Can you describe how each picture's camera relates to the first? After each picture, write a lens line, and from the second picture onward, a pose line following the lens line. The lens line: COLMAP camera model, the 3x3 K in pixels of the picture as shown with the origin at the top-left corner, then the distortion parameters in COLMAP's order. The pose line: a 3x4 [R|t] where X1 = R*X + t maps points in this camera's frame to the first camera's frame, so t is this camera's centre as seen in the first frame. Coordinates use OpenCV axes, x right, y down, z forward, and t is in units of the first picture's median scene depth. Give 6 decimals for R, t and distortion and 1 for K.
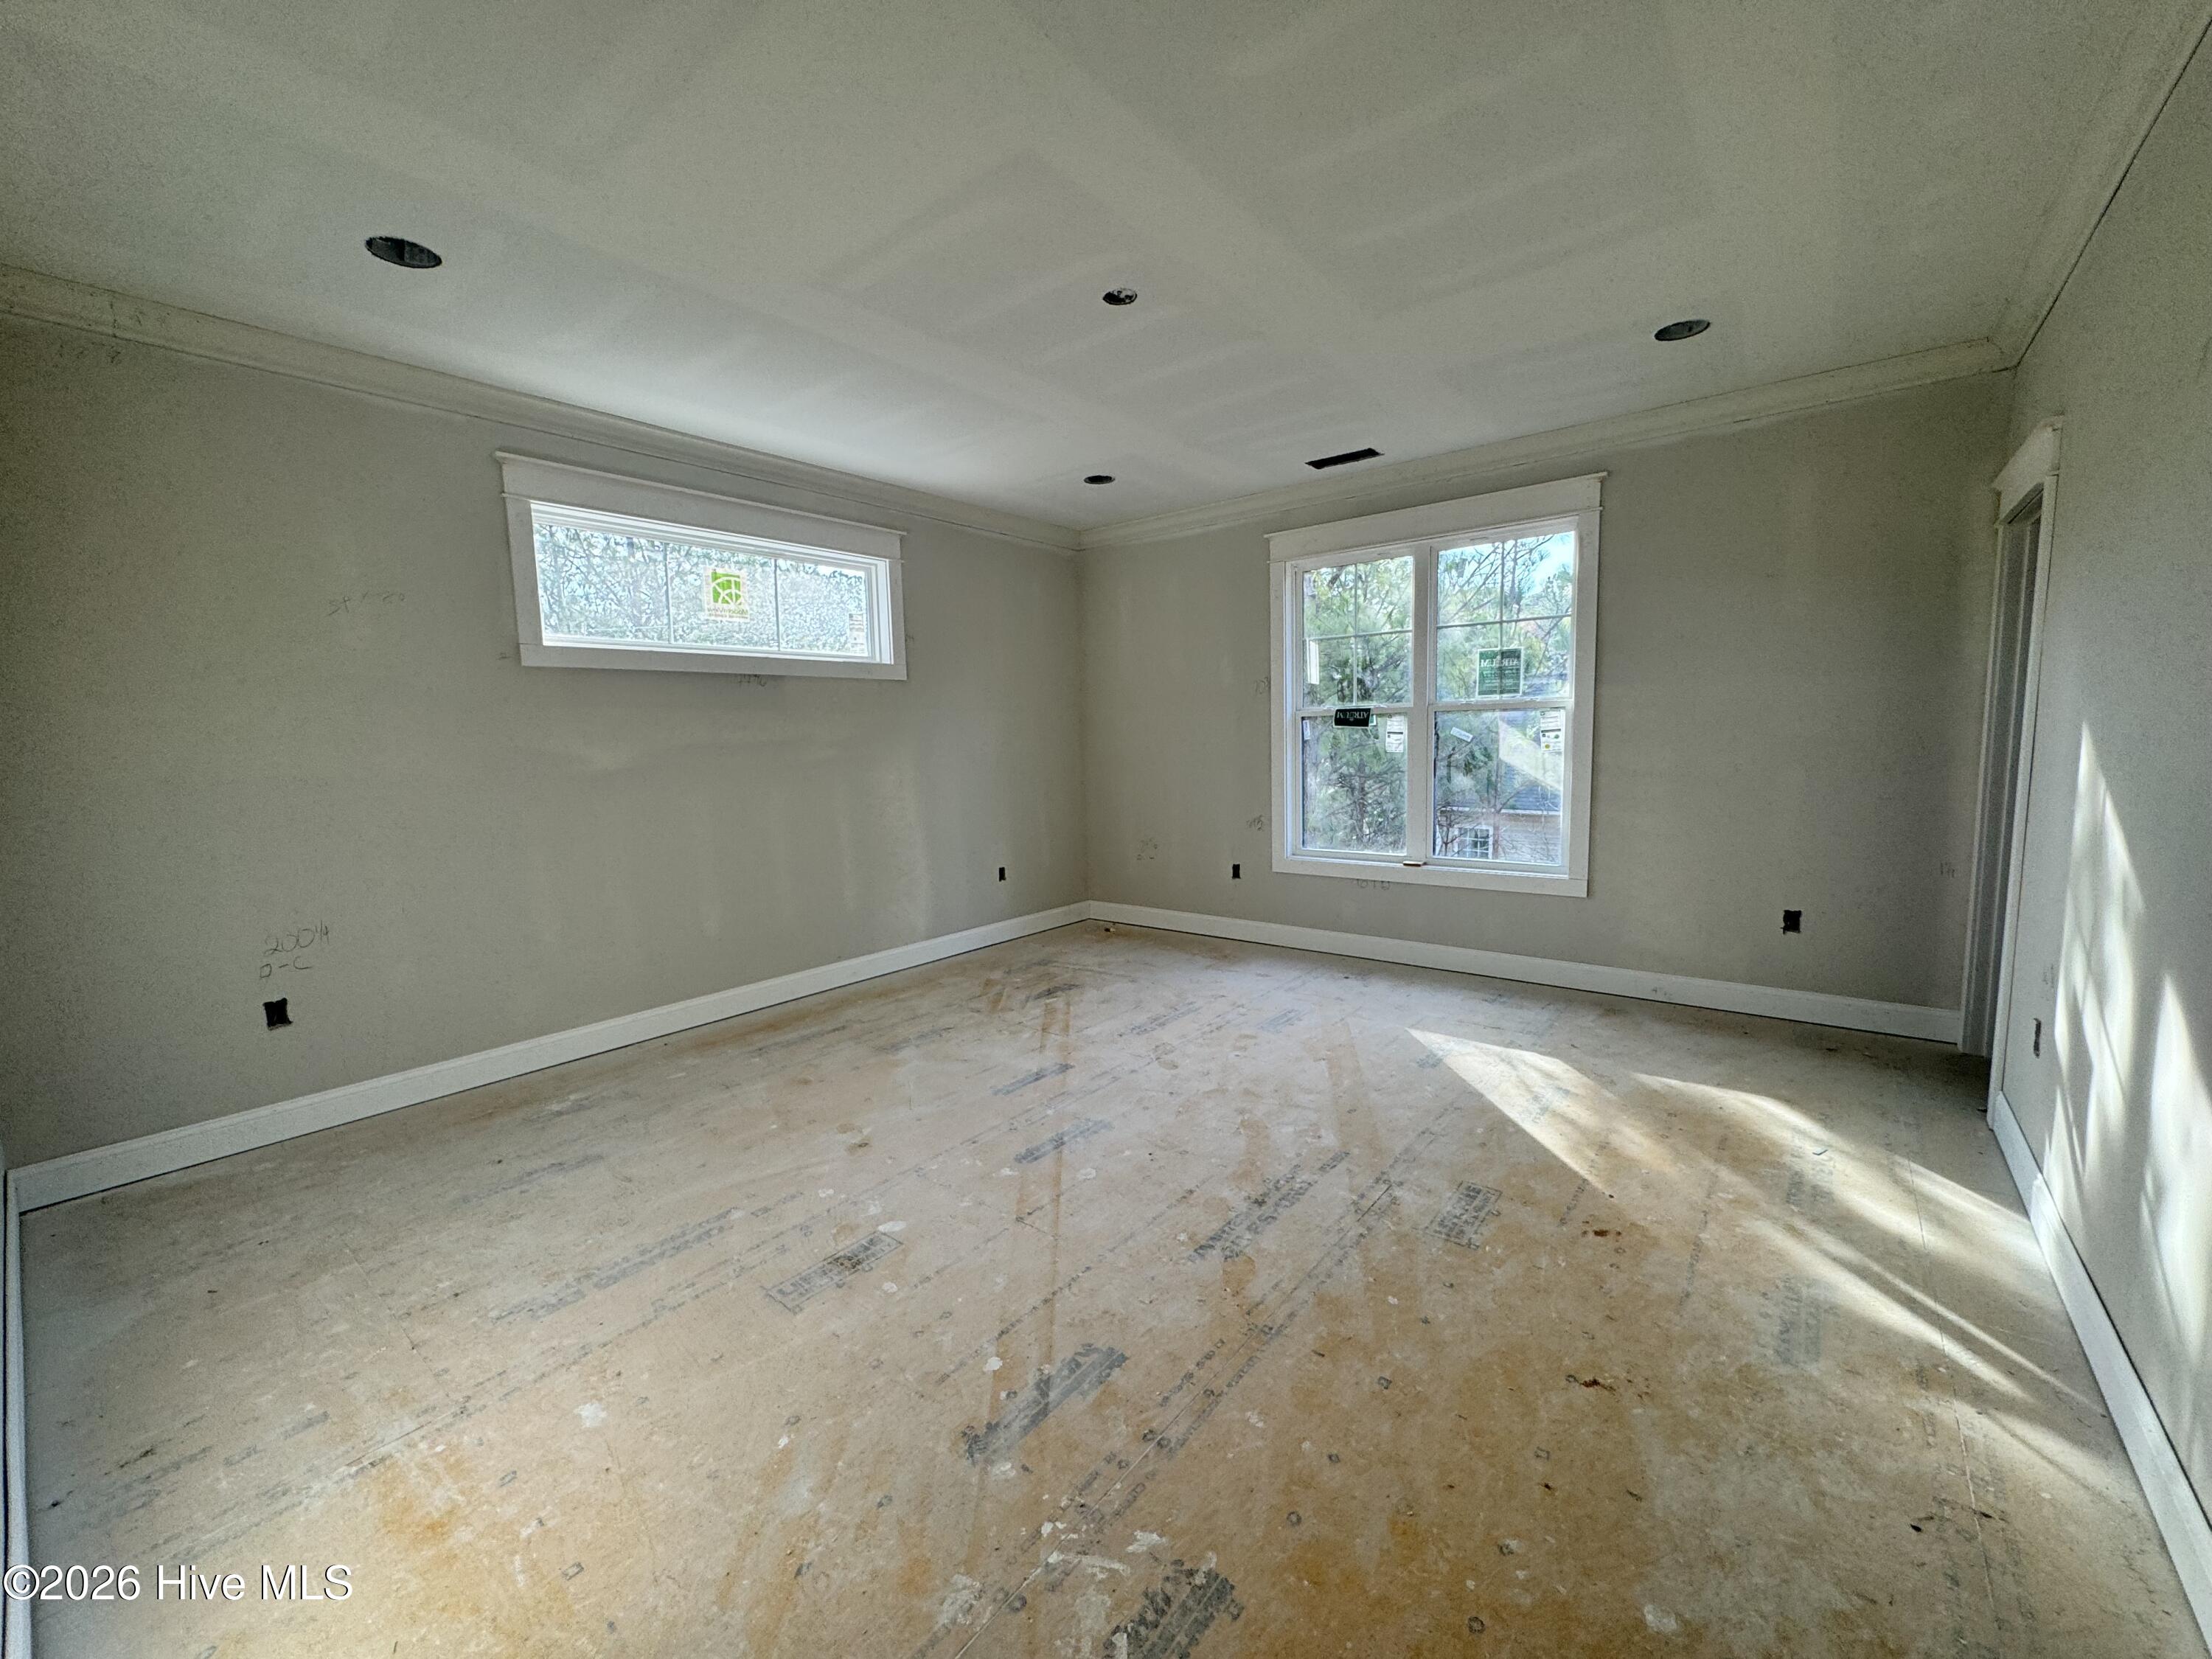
lens RADIAL K [[884.9, 0, 1114.3], [0, 884.9, 829.5], [0, 0, 1]] dist [-0.000370, 0.000029]
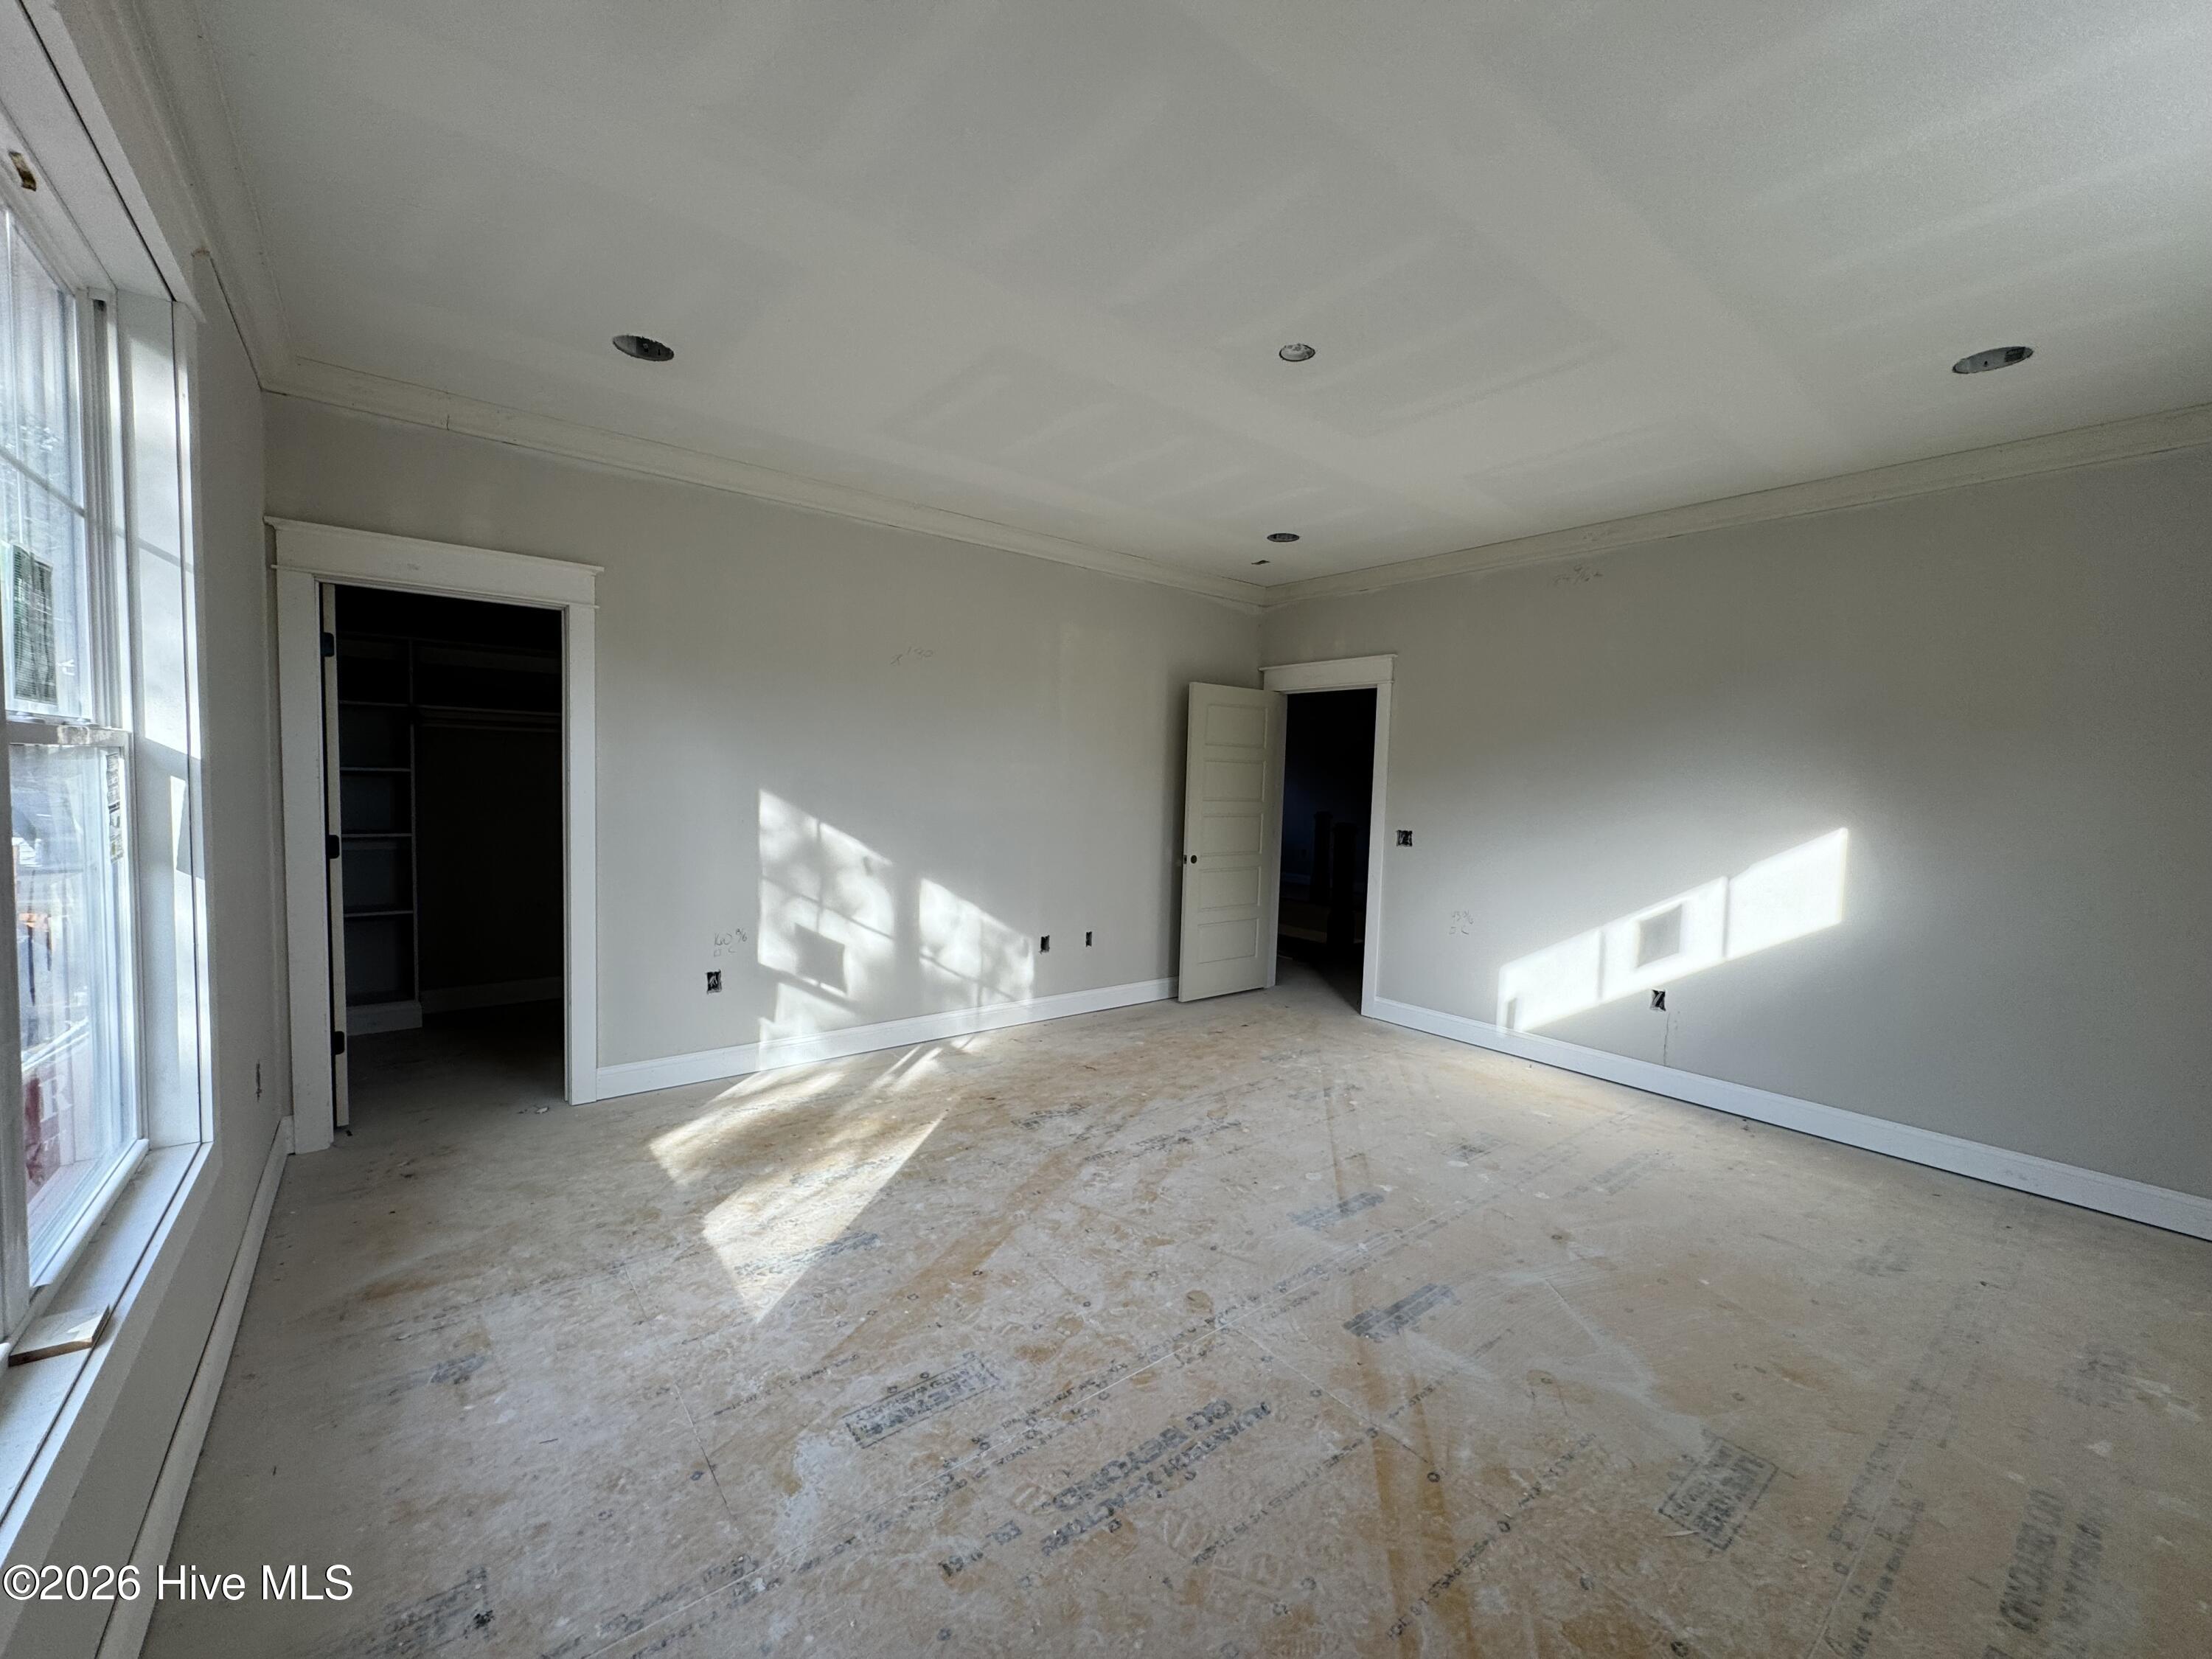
lens RADIAL K [[884.9, 0, 1114.3], [0, 884.9, 829.5], [0, 0, 1]] dist [-0.000370, 0.000029]
pose [[-0.976013, -0.016950, 0.217054, -0.018674], [0.018284, 0.987061, 0.159299, -0.241313], [-0.216945, 0.159446, -0.963074, 1.989828]]
